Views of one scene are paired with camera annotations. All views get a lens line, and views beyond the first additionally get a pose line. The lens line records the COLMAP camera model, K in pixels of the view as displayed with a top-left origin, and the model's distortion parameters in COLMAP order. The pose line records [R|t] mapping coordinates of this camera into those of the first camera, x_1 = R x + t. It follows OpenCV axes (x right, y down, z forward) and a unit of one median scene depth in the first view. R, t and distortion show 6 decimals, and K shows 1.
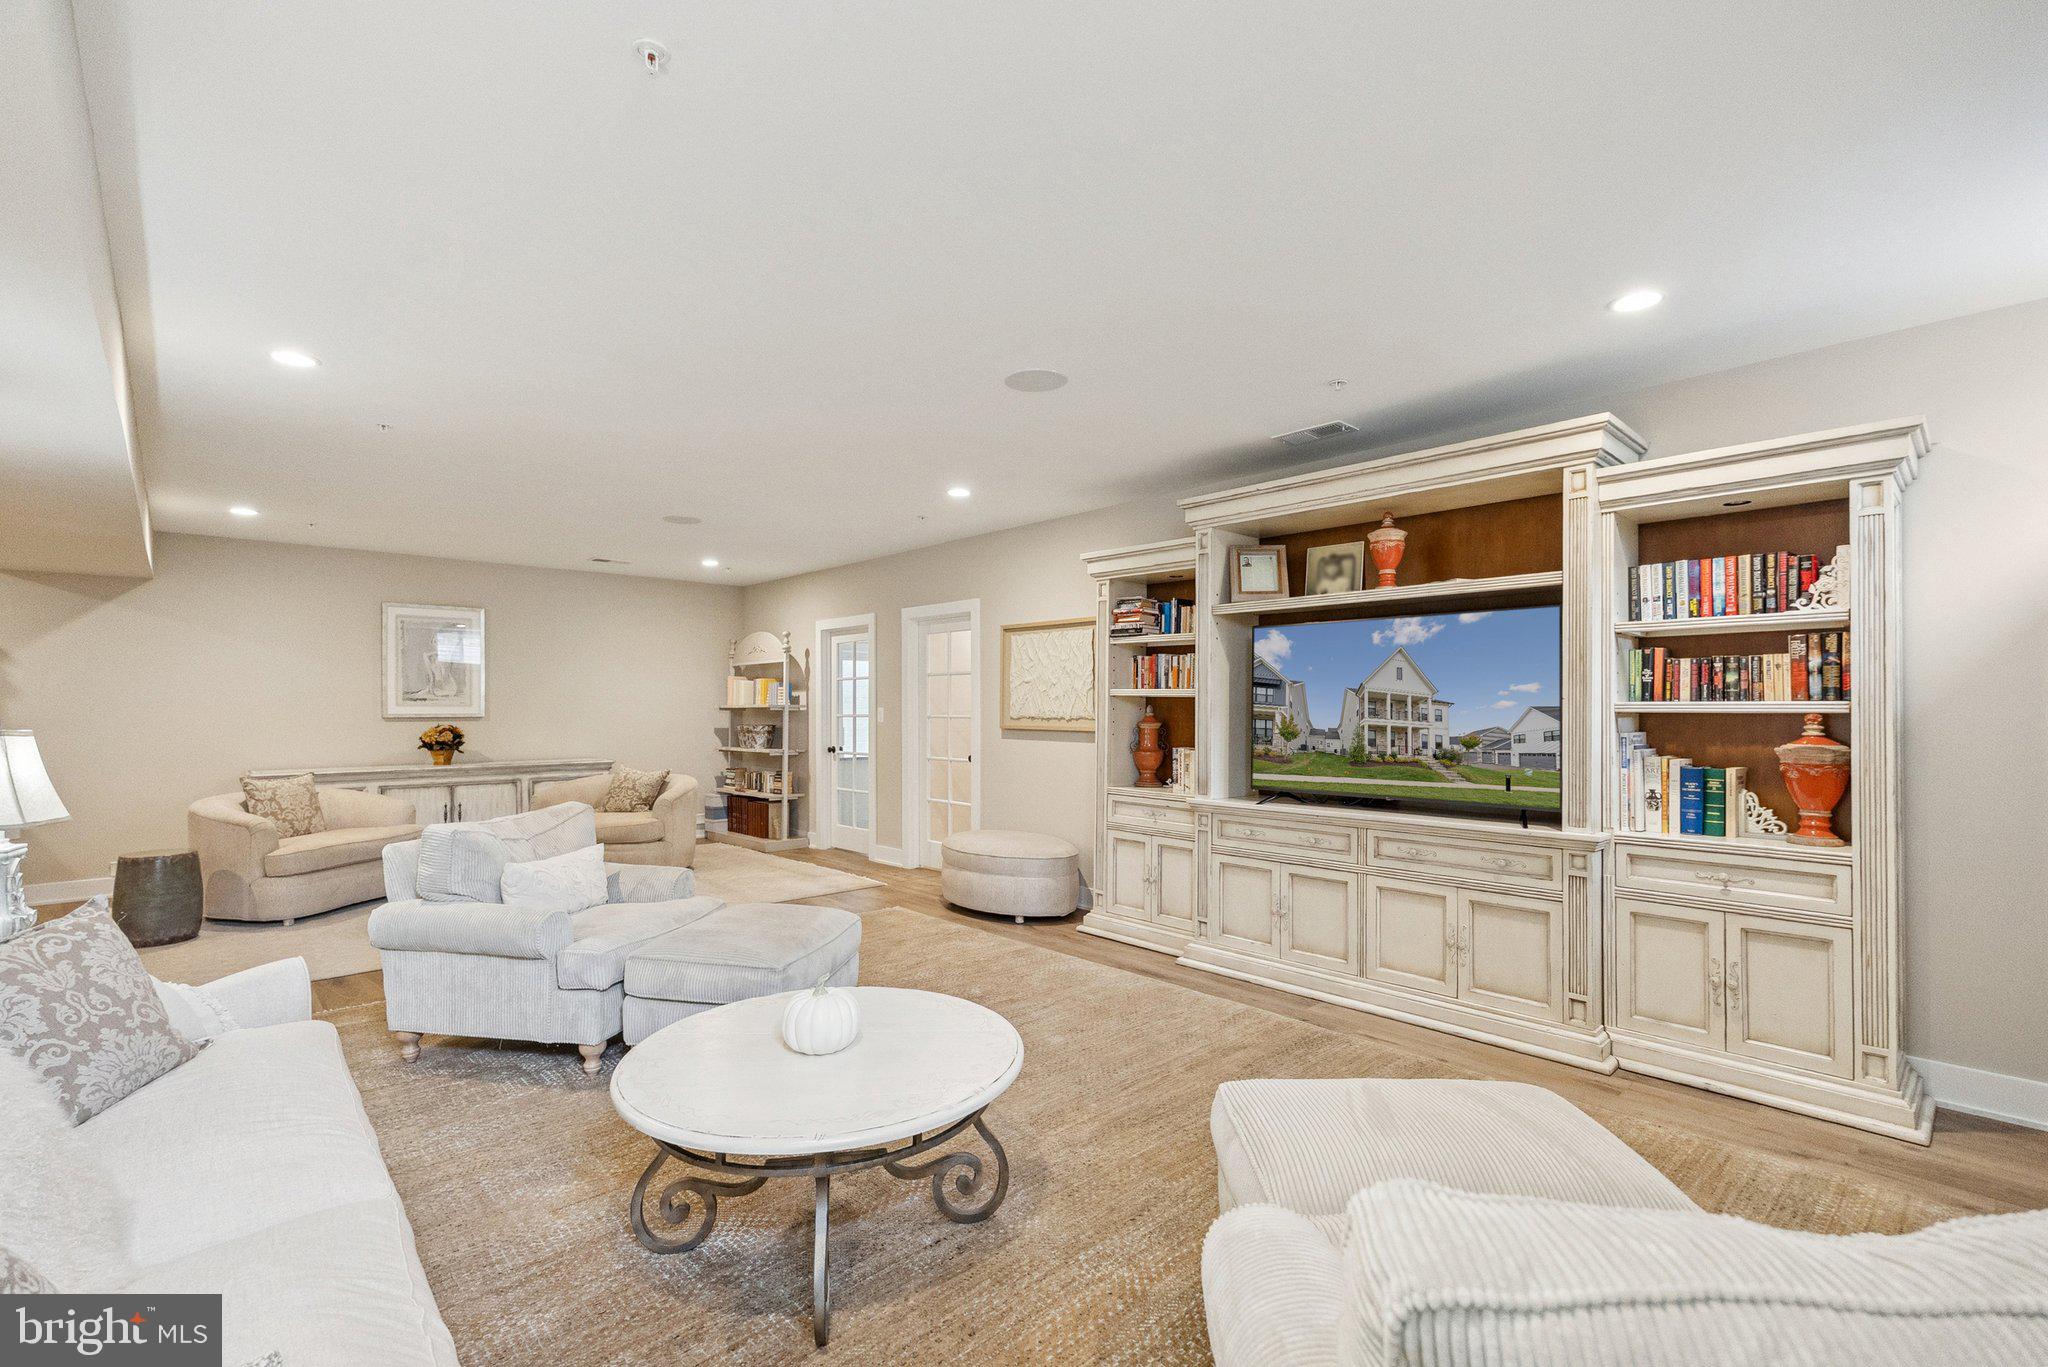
lens RADIAL K [[914.6, 0, 1017.8], [0, 914.6, 704.7], [0, 0, 1]] dist [0.001055, 0.000354]
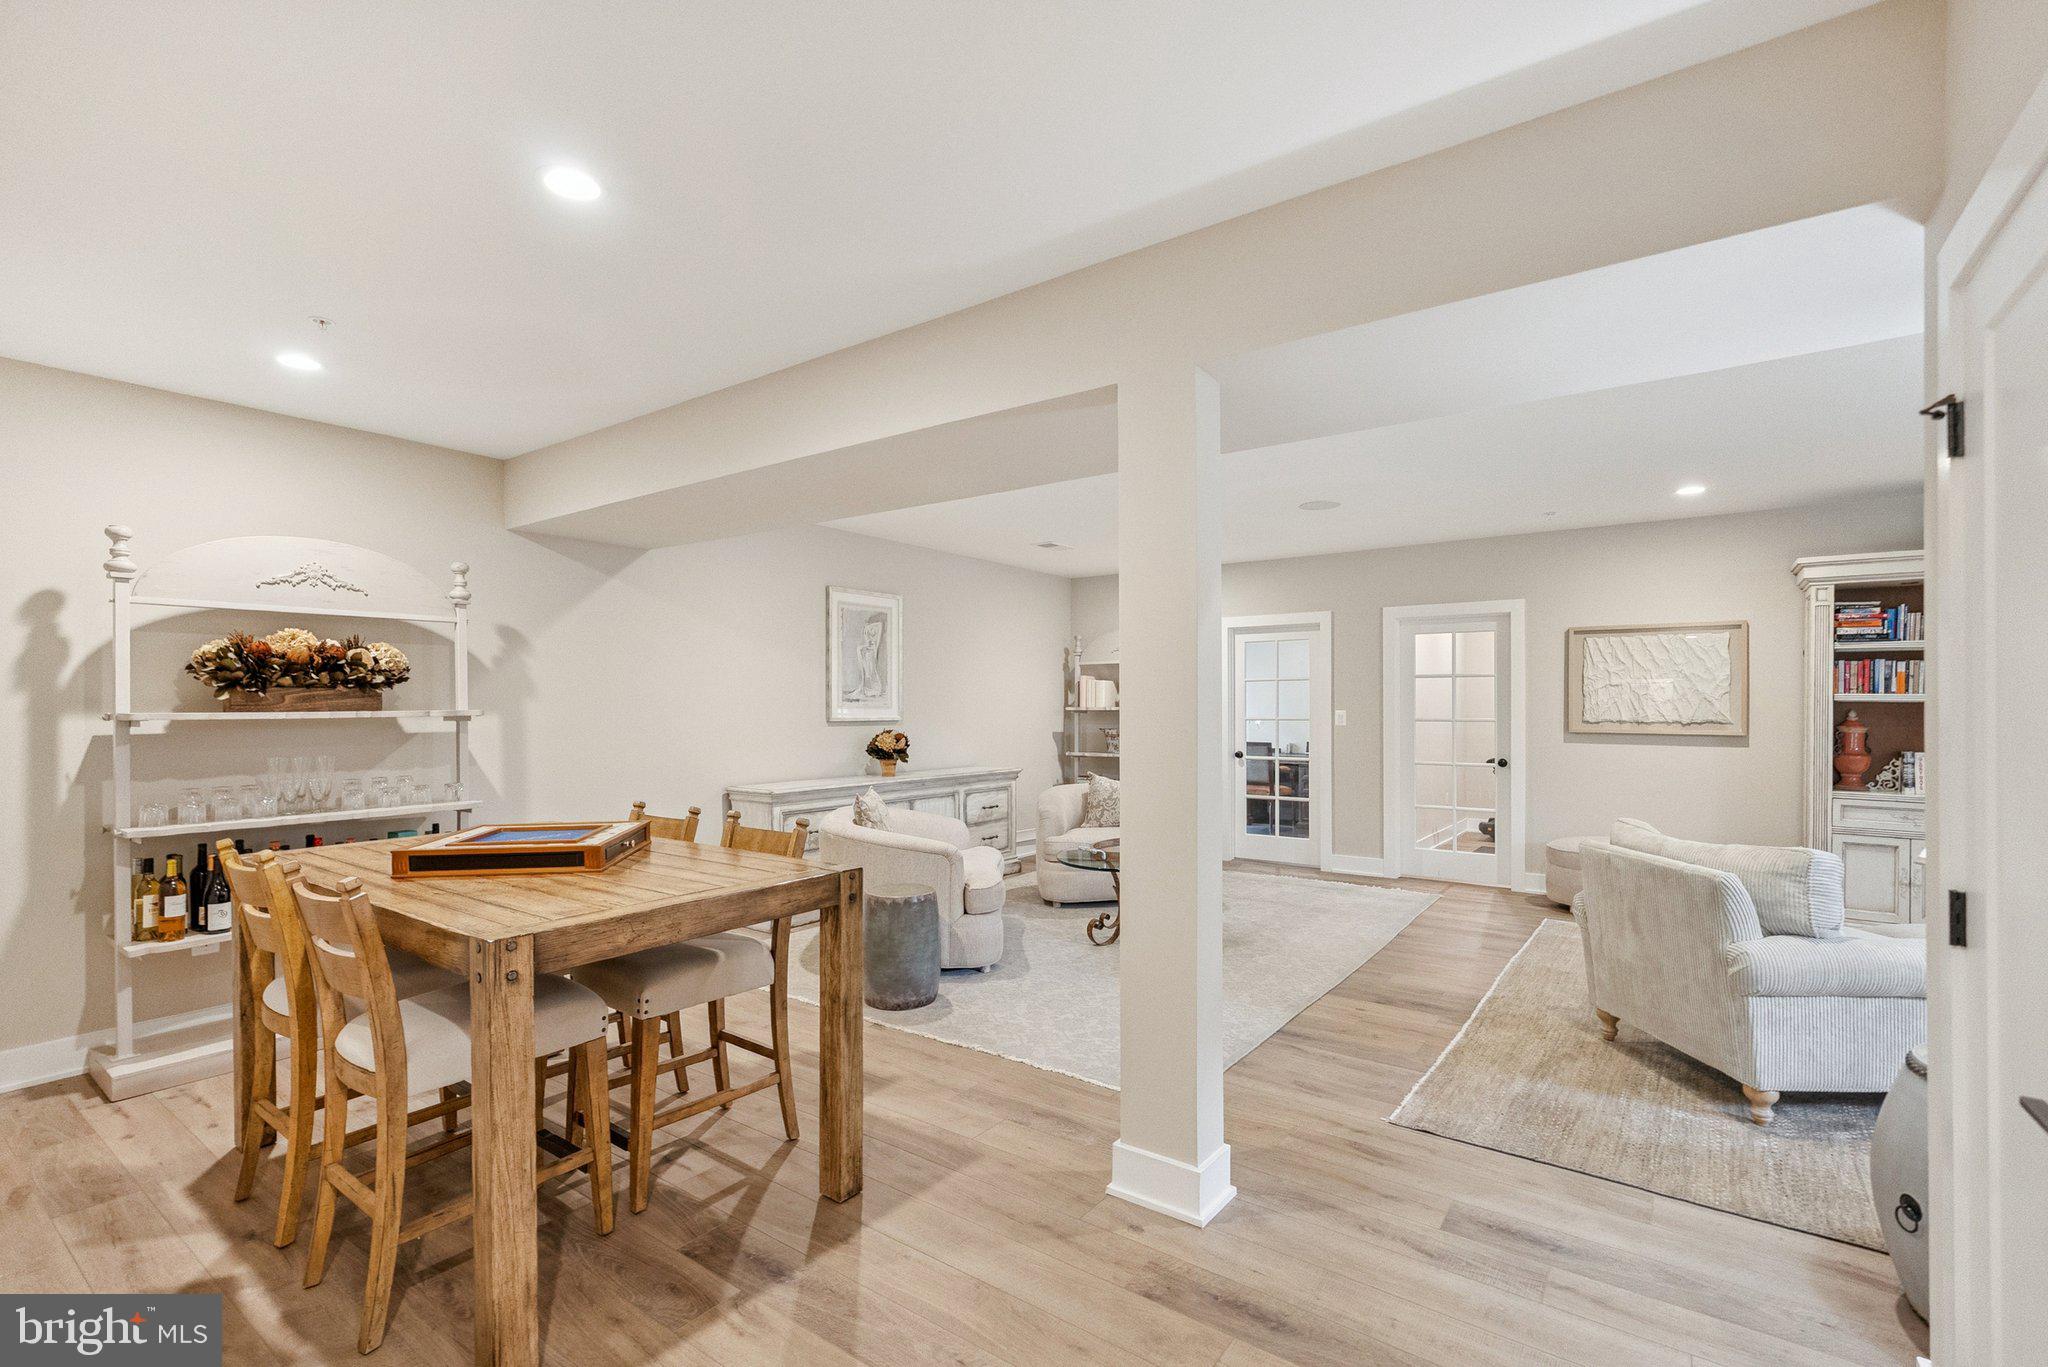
lens RADIAL K [[914.6, 0, 1017.8], [0, 914.6, 704.7], [0, 0, 1]] dist [0.001055, 0.000354]
pose [[0.980508, 0.001897, 0.196469, -0.818641], [-0.002290, 0.999996, 0.001776, -0.004241], [-0.196465, -0.002191, 0.980508, 0.157184]]
